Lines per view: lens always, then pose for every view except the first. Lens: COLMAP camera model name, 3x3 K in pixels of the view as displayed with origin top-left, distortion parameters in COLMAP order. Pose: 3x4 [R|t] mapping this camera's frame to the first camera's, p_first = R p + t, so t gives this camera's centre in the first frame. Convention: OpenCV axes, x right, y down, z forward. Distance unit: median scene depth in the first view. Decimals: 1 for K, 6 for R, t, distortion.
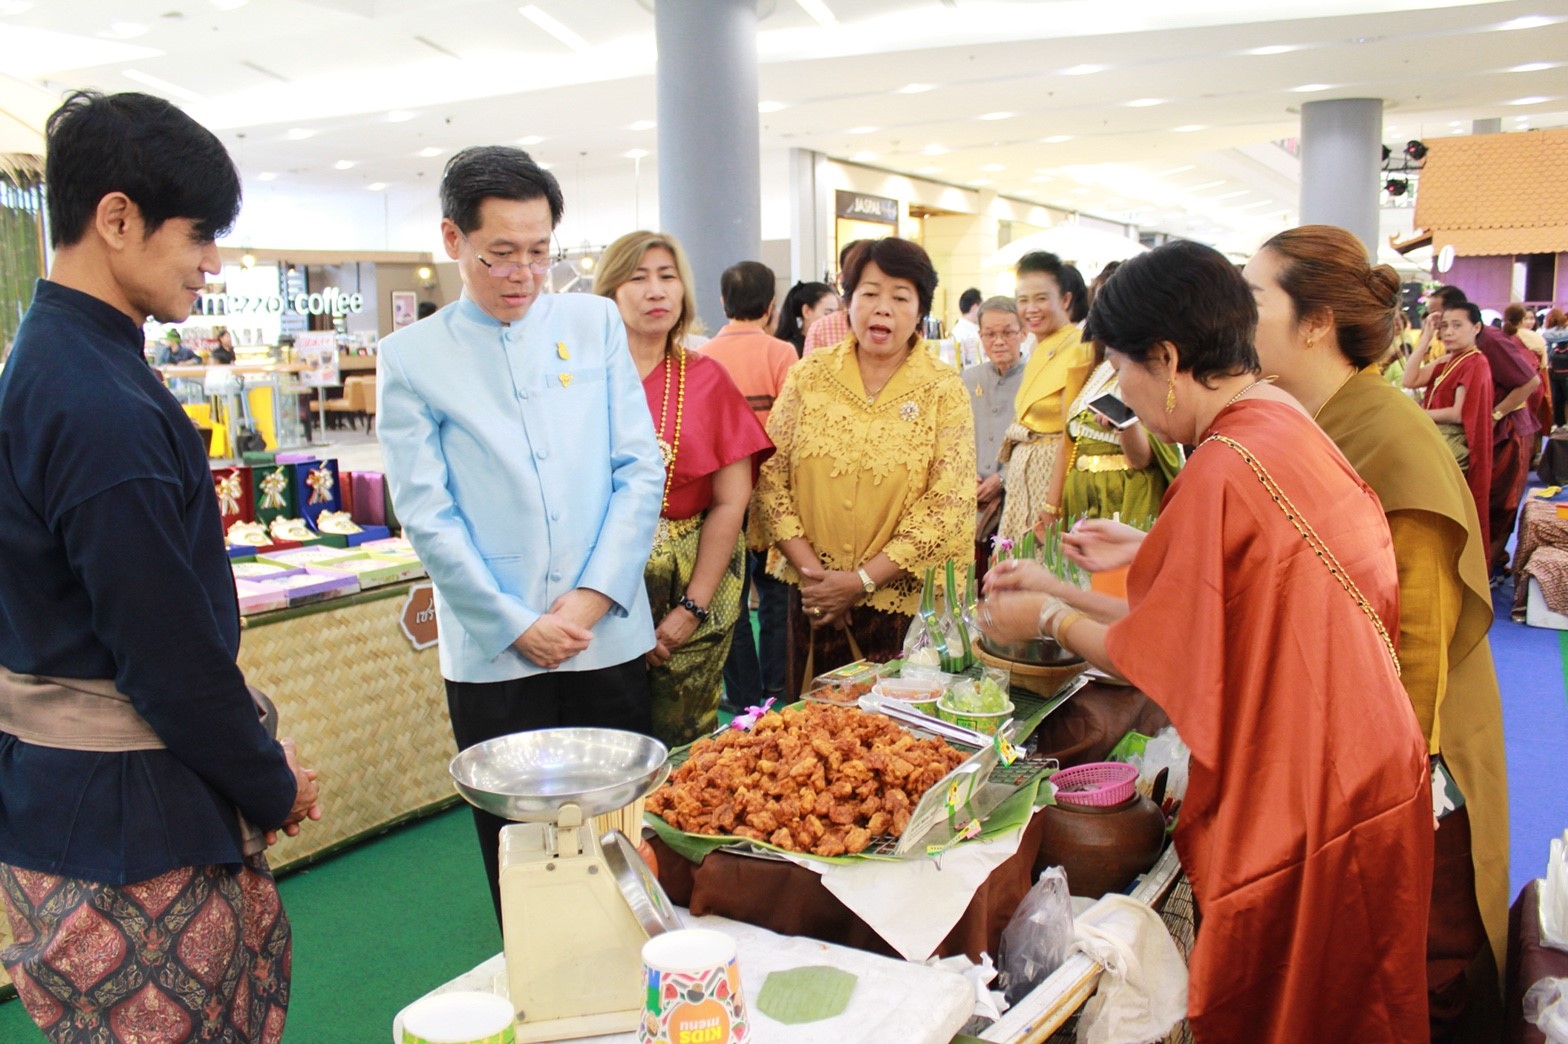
lens RADIAL K [[1303.7, 0, 784.0], [0, 1303.7, 522.0], [0, 0, 1]] dist [-0.172438, 0.161311]
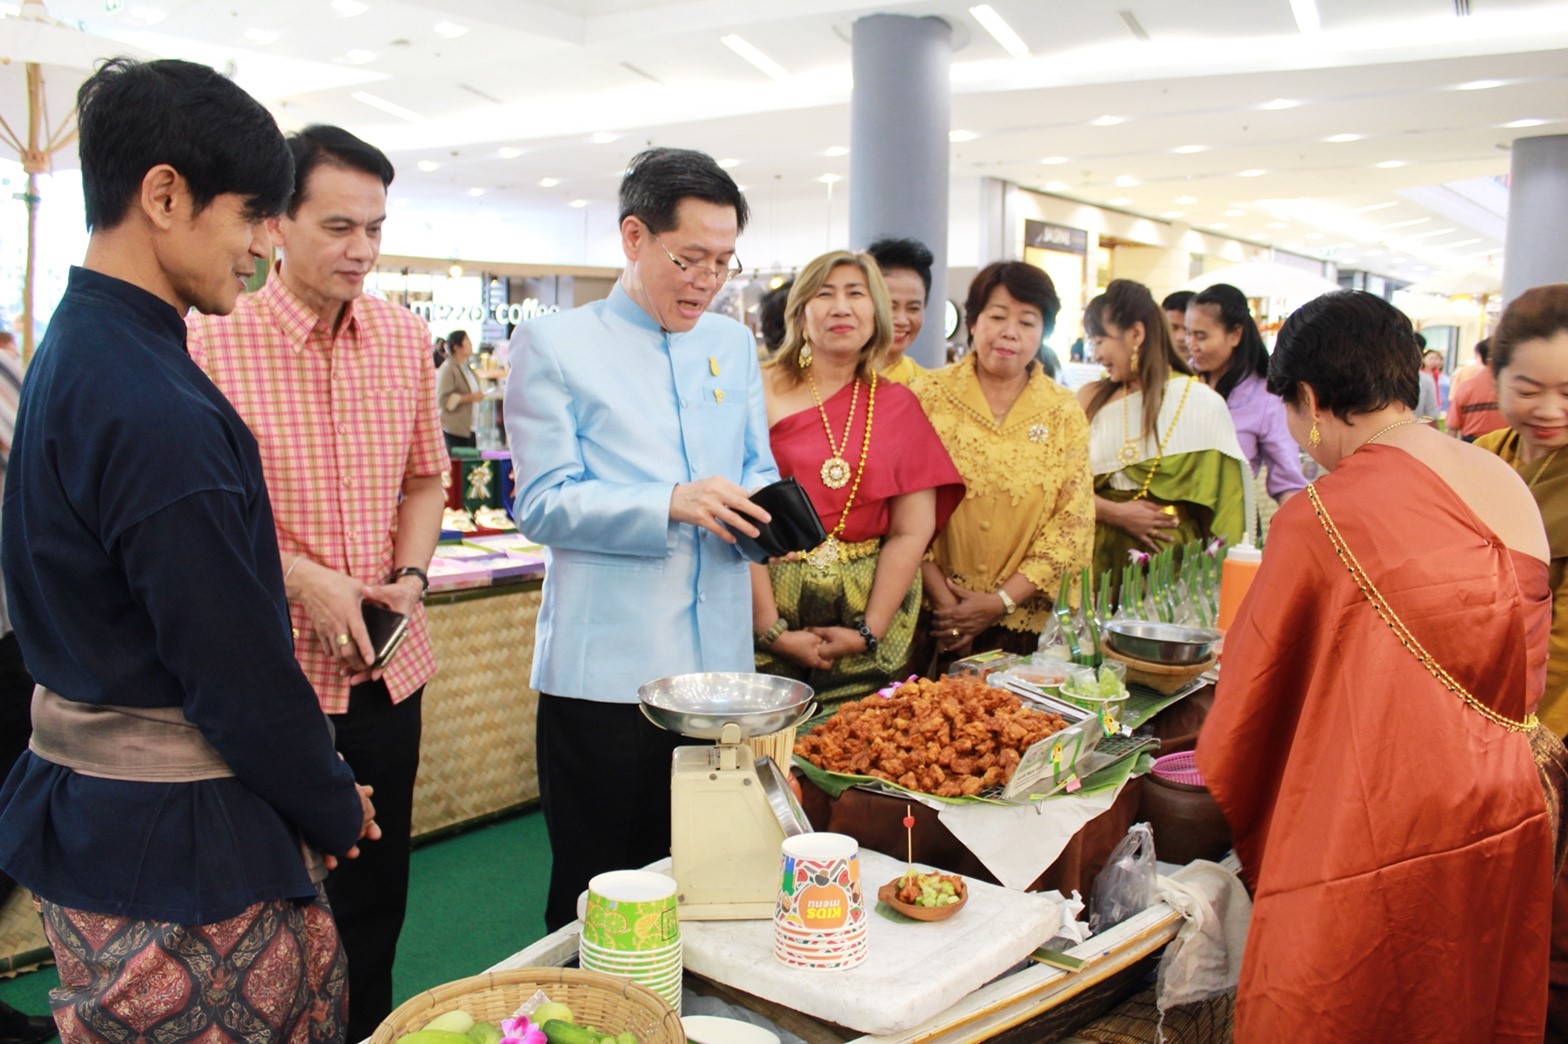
lens RADIAL K [[1303.7, 0, 784.0], [0, 1303.7, 522.0], [0, 0, 1]] dist [-0.172438, 0.161311]
pose [[0.989384, 0.049180, -0.136748, 0.032013], [-0.051588, 0.998569, -0.014118, 0.028406], [0.135858, 0.021023, 0.990505, -0.167522]]
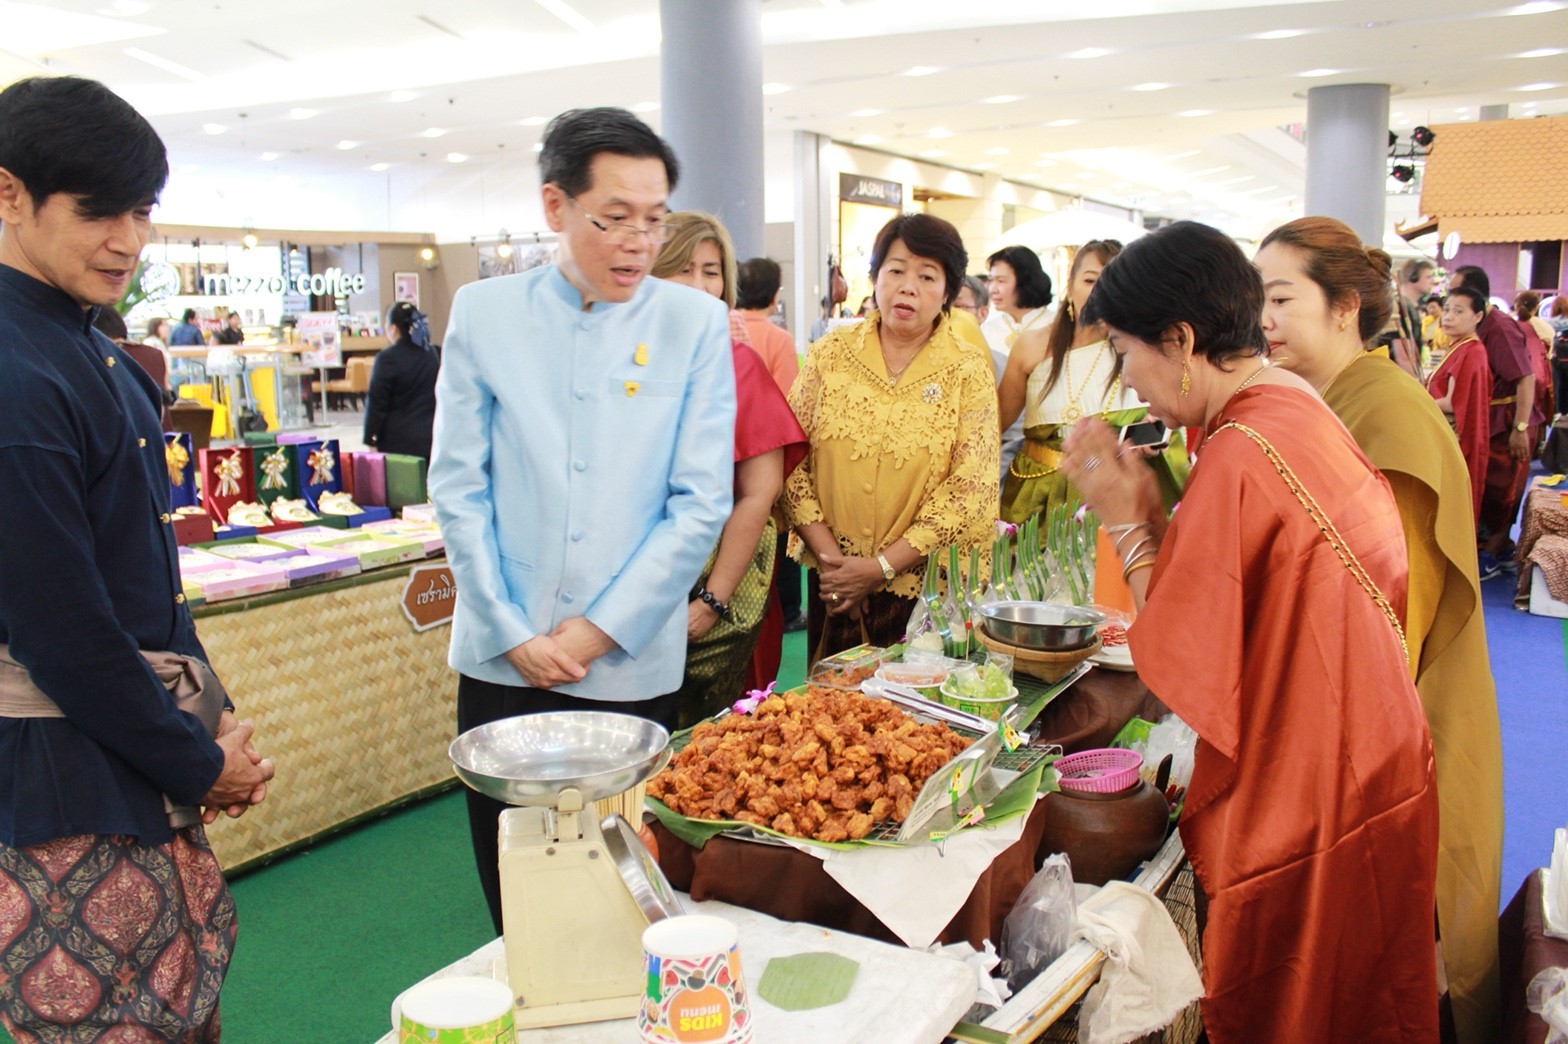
lens RADIAL K [[1303.7, 0, 784.0], [0, 1303.7, 522.0], [0, 0, 1]] dist [-0.172438, 0.161311]
pose [[0.999983, 0.005751, -0.001271, -0.001333], [-0.005735, 0.999903, 0.012693, 0.000598], [0.001344, -0.012686, 0.999919, 0.008781]]
